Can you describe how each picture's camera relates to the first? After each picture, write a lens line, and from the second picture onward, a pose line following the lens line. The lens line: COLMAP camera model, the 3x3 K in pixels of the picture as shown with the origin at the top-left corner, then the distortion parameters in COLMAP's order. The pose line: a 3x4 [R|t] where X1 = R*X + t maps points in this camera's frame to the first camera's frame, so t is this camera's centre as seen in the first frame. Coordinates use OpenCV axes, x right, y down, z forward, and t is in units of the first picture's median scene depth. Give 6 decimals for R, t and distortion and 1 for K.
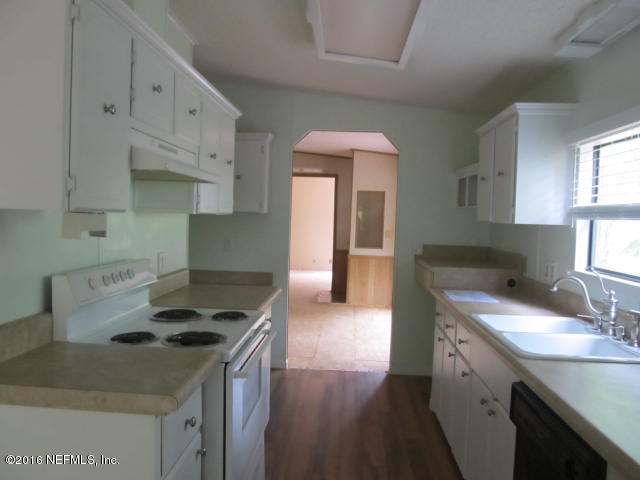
lens RADIAL K [[528.0, 0, 320.3], [0, 528.0, 242.5], [0, 0, 1]] dist [-0.062250, 0.022124]
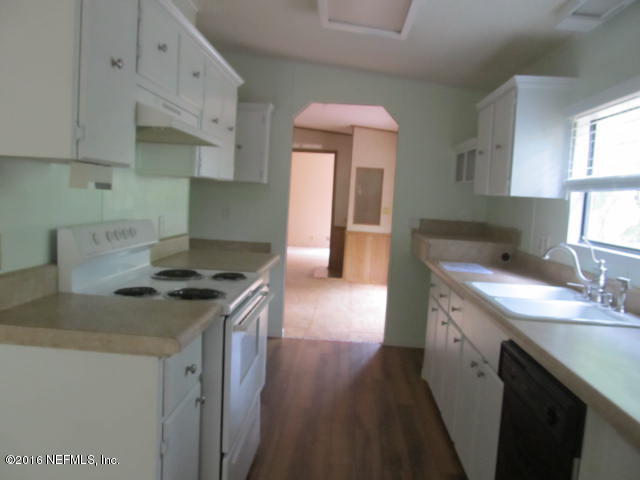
lens RADIAL K [[528.0, 0, 320.3], [0, 528.0, 242.5], [0, 0, 1]] dist [-0.062250, 0.022124]
pose [[0.999711, 0.023420, 0.005350, -0.001490], [-0.023605, 0.999016, 0.037554, 0.026530], [-0.004465, -0.037669, 0.999280, -0.019363]]
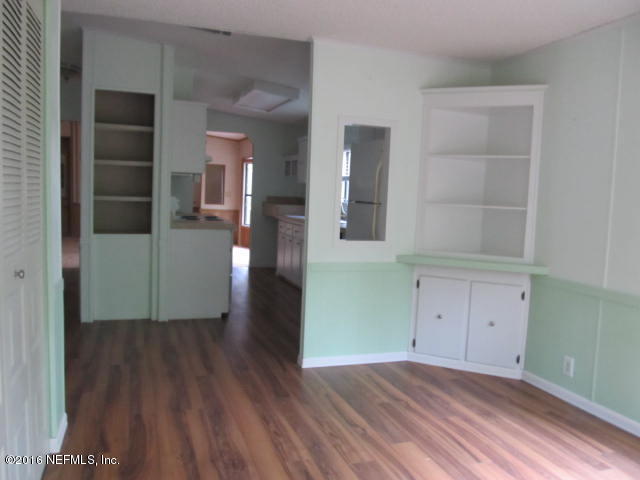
lens RADIAL K [[528.0, 0, 320.3], [0, 528.0, 242.5], [0, 0, 1]] dist [-0.062250, 0.022124]
pose [[0.925126, -0.027617, 0.378655, -0.552165], [0.006171, 0.998313, 0.057736, 0.099503], [-0.379611, -0.051076, 0.923735, -1.294703]]
